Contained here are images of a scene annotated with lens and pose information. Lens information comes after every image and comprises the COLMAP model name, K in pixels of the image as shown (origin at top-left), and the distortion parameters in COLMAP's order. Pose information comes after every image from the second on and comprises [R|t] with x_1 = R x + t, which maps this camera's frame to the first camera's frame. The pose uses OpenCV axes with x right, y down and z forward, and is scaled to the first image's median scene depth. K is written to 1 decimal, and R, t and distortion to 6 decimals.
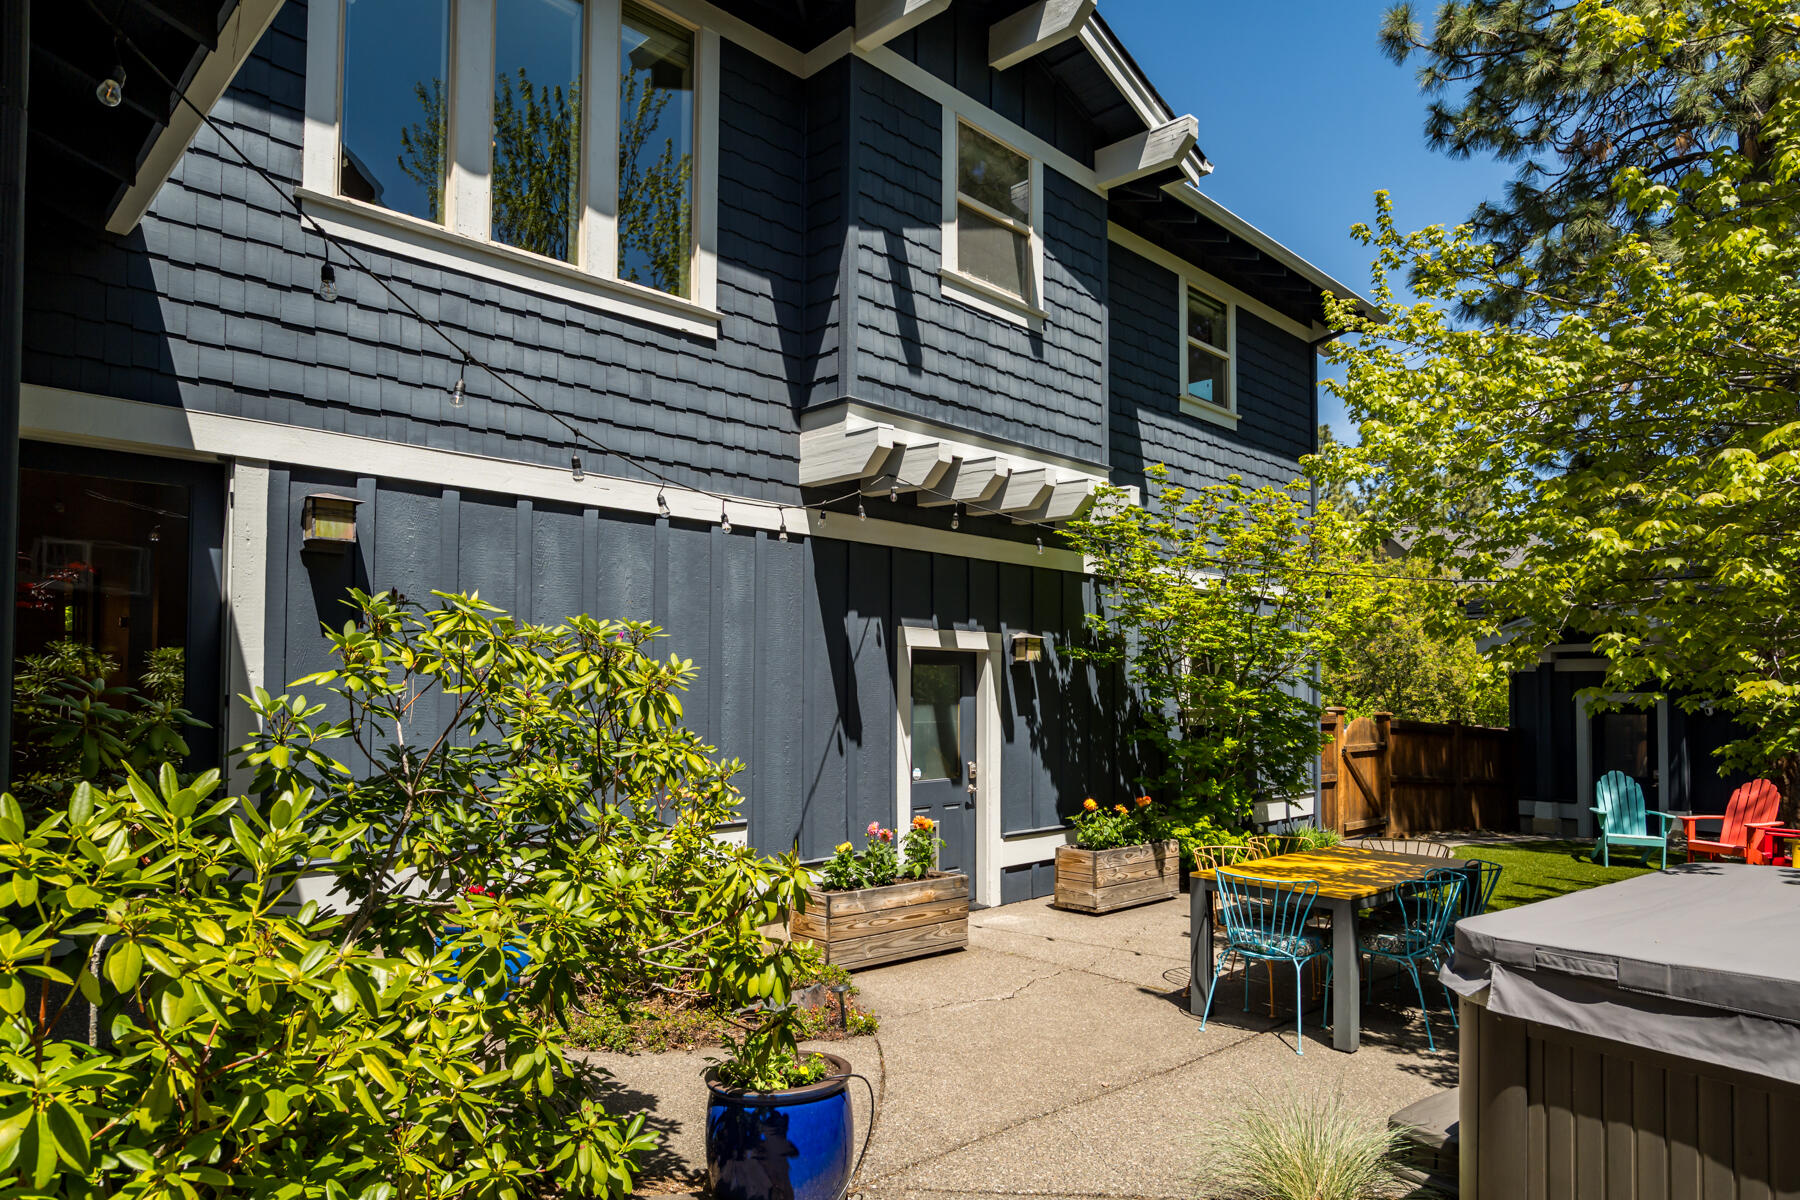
lens RADIAL K [[1107.4, 0, 903.0], [0, 1107.4, 657.2], [0, 0, 1]] dist [0.000254, -0.000103]
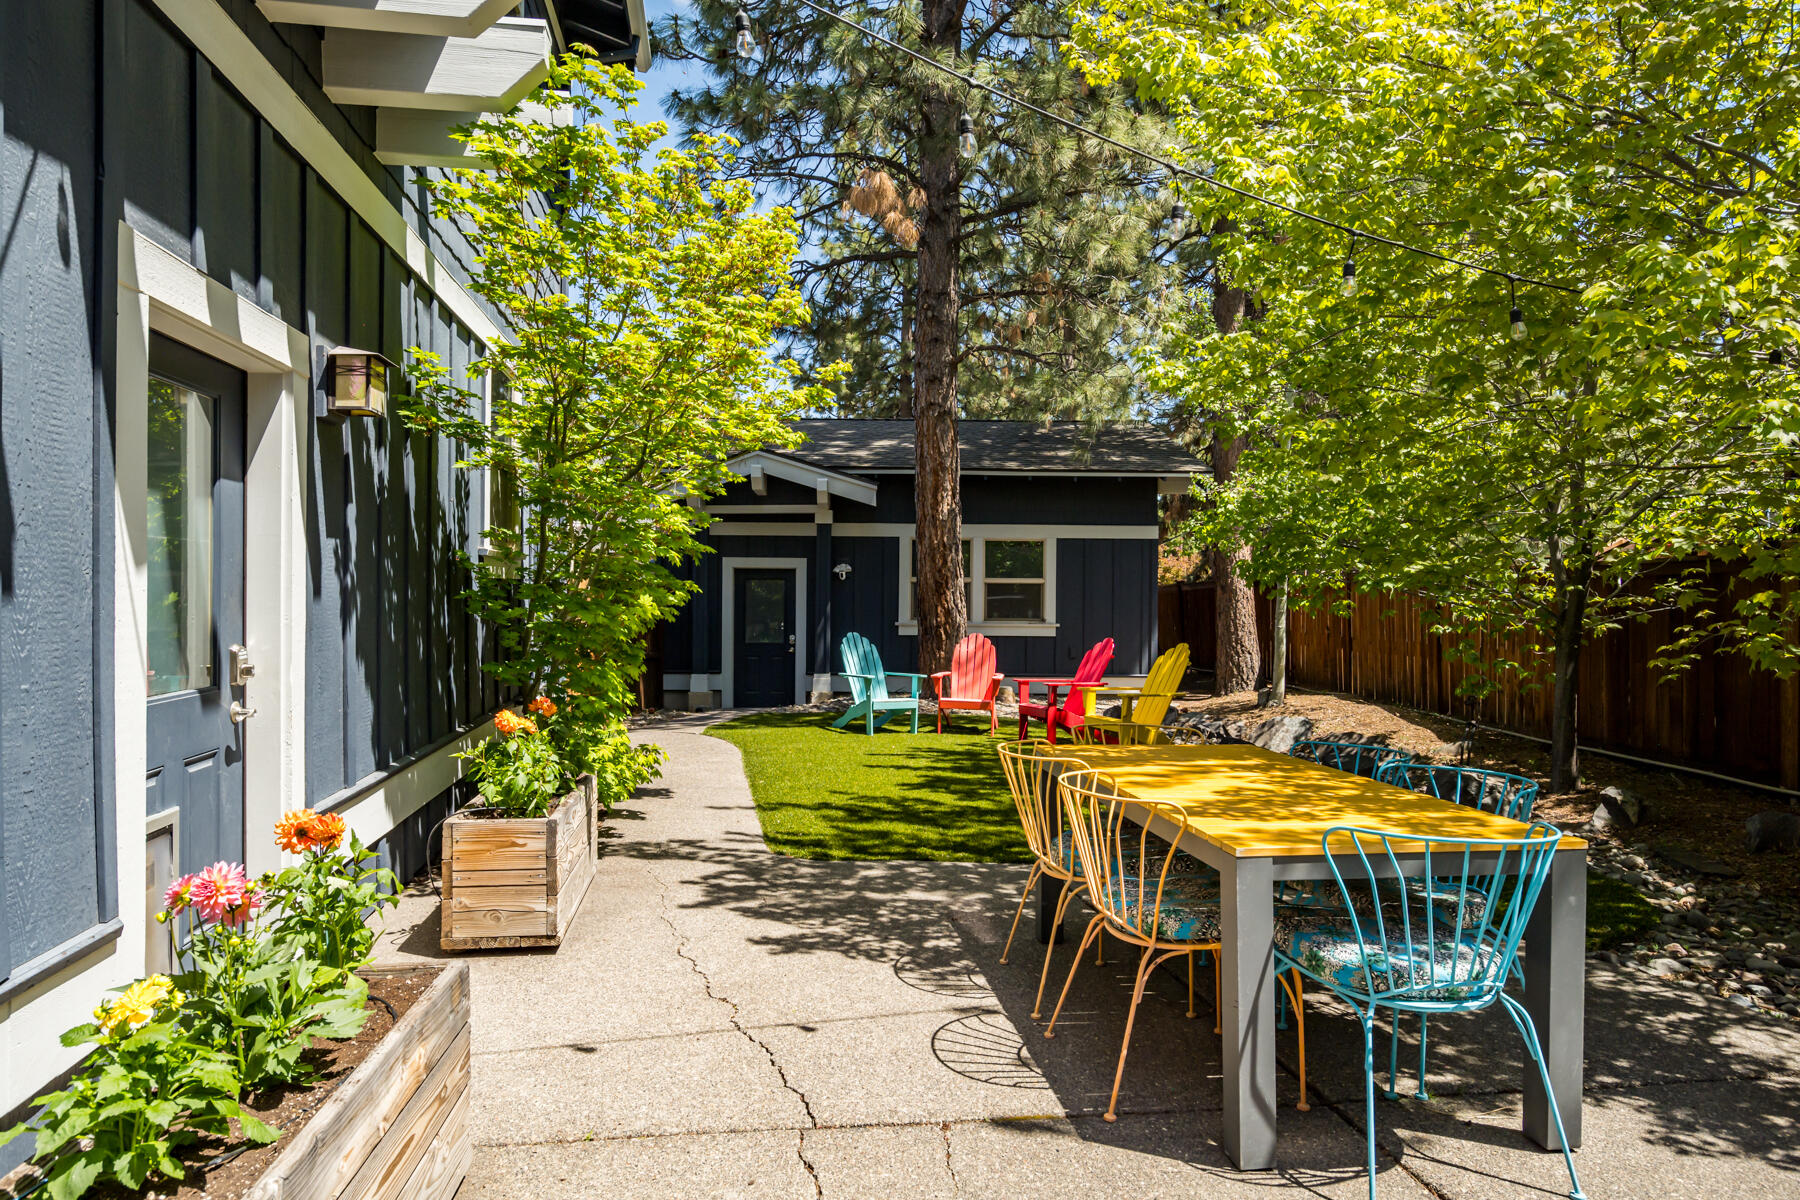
lens RADIAL K [[1097.0, 0, 900.0], [0, 1097.0, 600.0], [0, 0, 1]] dist [-0.013068, -0.001215]
pose [[0.599961, -0.010371, 0.799962, -0.117293], [-0.029986, 0.998922, 0.035439, 0.061200], [-0.799467, -0.045249, 0.599004, 0.616684]]
